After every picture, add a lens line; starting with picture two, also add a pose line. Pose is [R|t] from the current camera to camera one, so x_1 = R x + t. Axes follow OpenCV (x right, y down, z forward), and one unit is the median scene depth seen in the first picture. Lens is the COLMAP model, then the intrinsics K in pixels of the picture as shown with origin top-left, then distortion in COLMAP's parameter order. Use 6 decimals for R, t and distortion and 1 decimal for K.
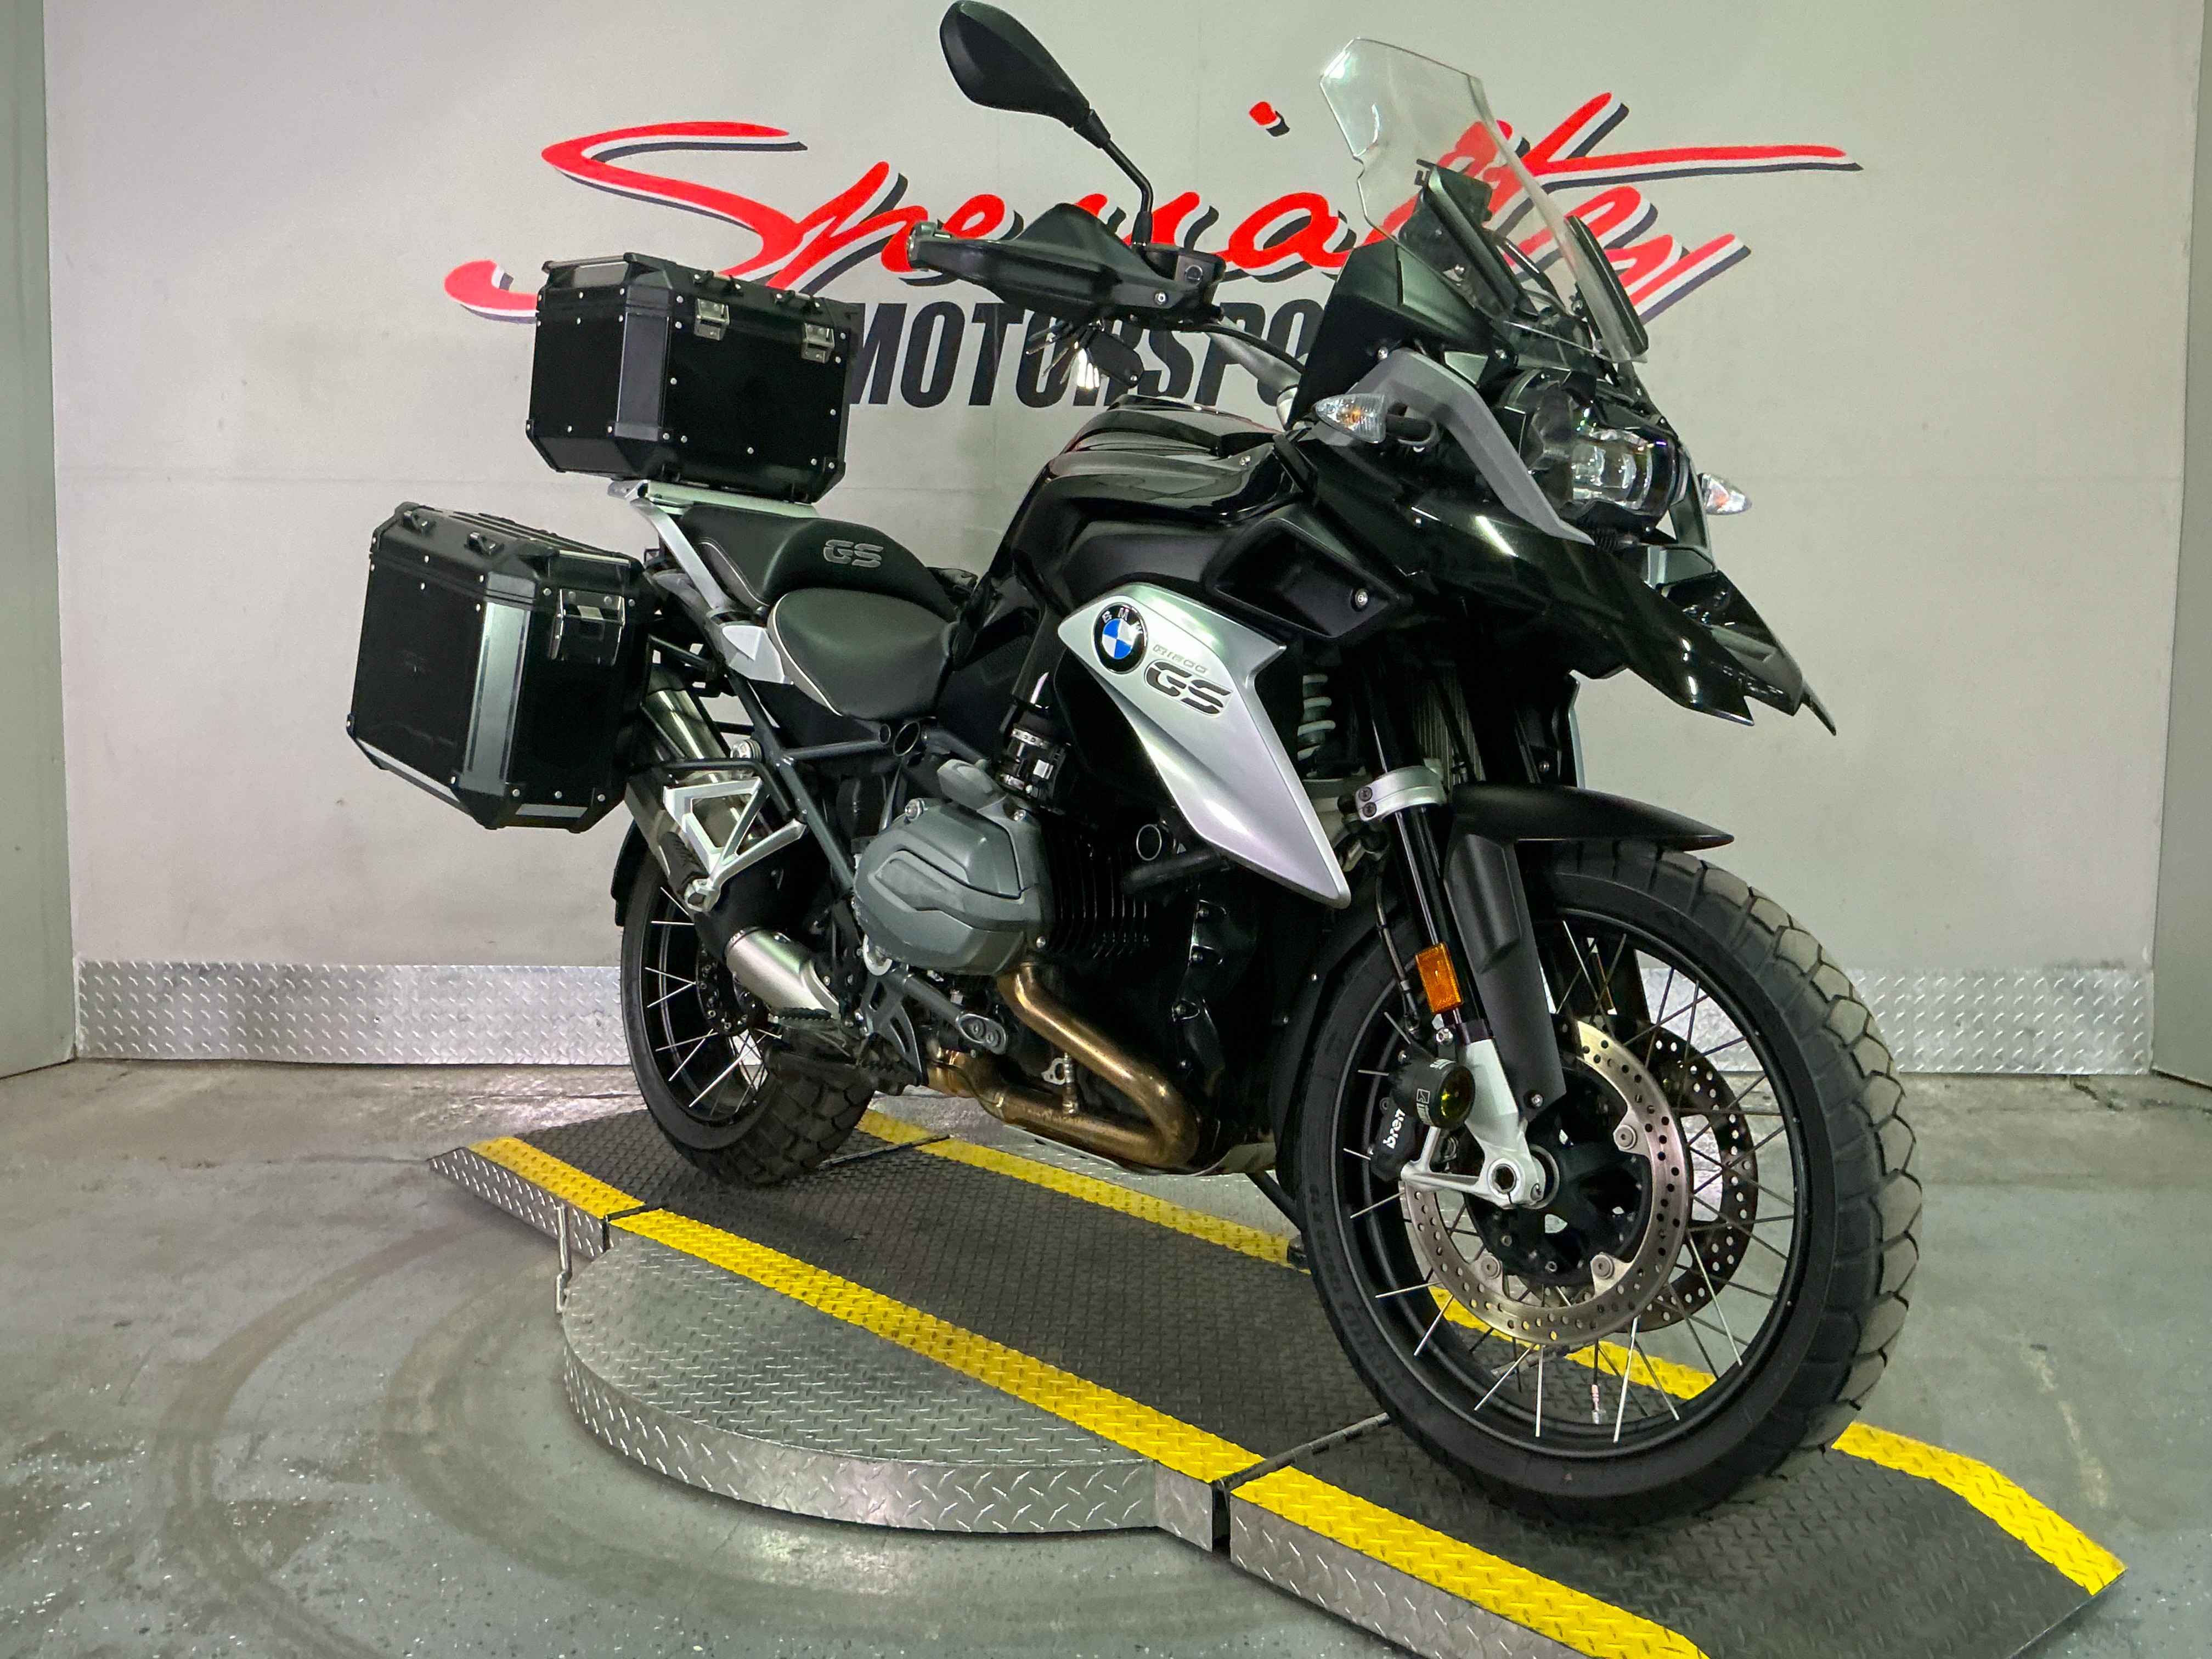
lens RADIAL K [[2071.6, 0, 1090.9], [0, 2071.6, 814.3], [0, 0, 1]] dist [0.003868, 0.000000]
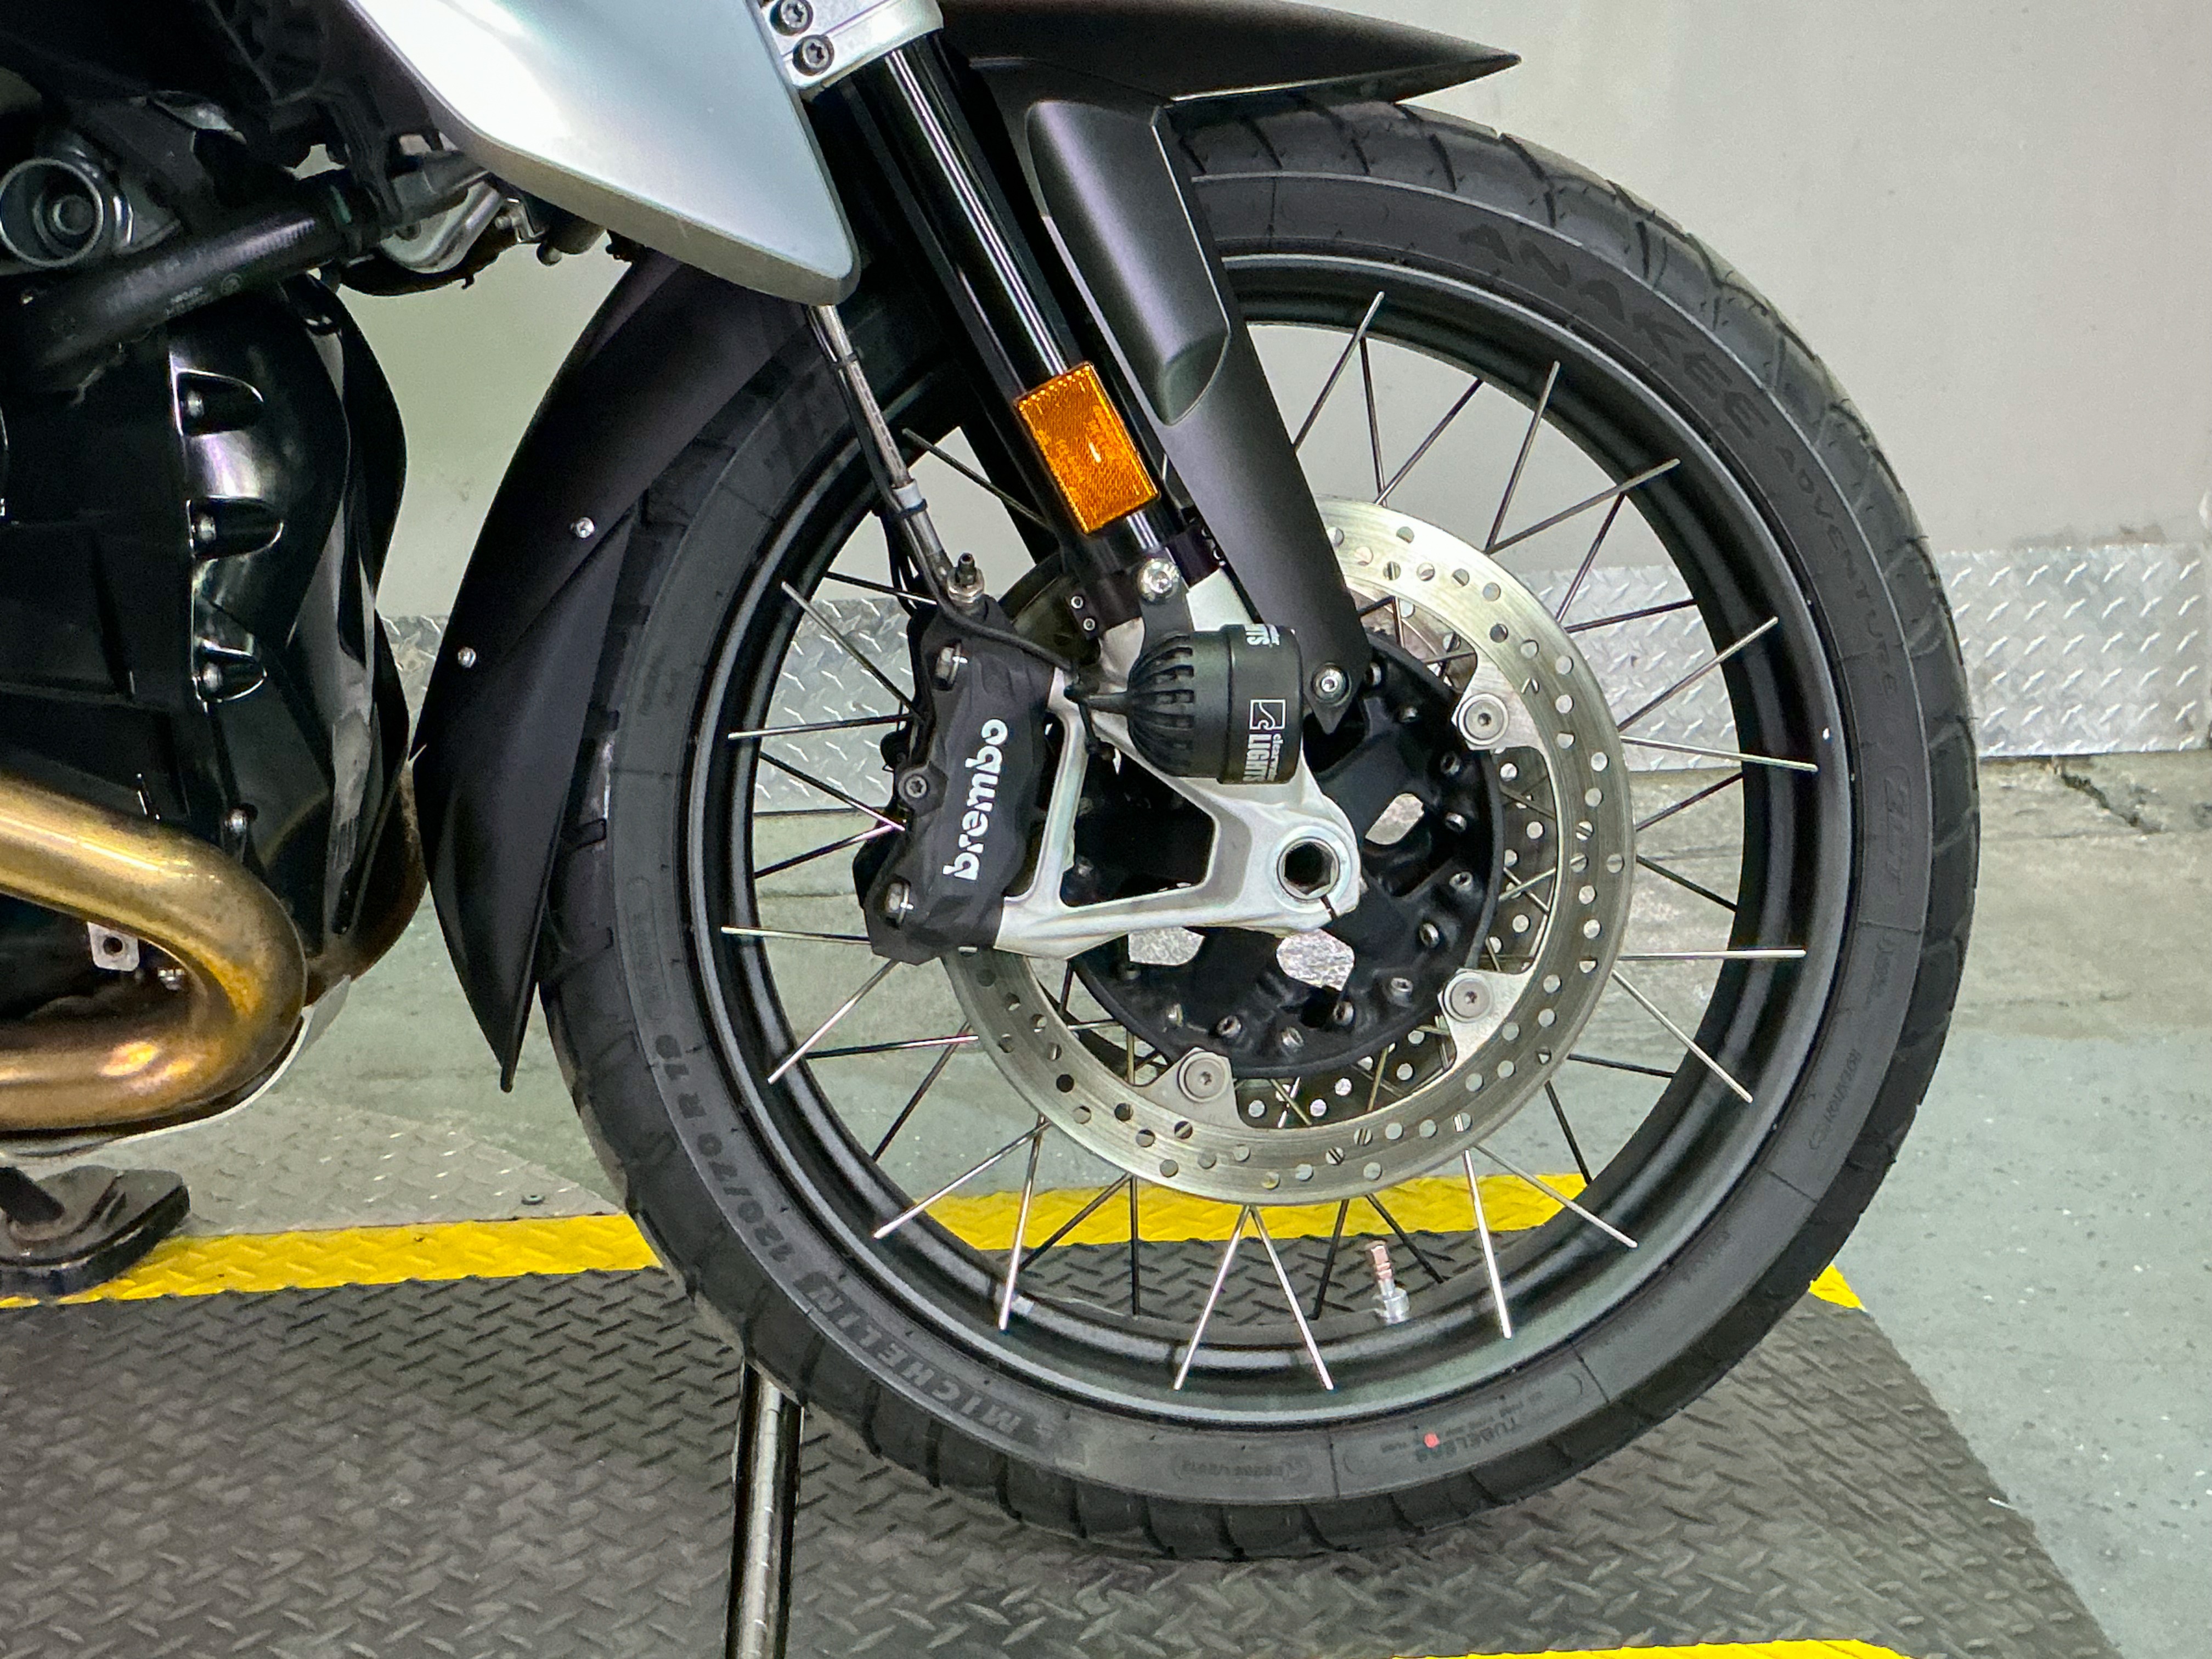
lens RADIAL K [[3094.8, 0, 1089.8], [0, 3094.8, 817.9], [0, 0, 1]] dist [0.116695, 0.000000]
pose [[0.986781, -0.052376, 0.153361, 0.123219], [0.028350, 0.987532, 0.154848, 0.015873], [-0.159559, -0.148453, 0.975962, 0.292699]]
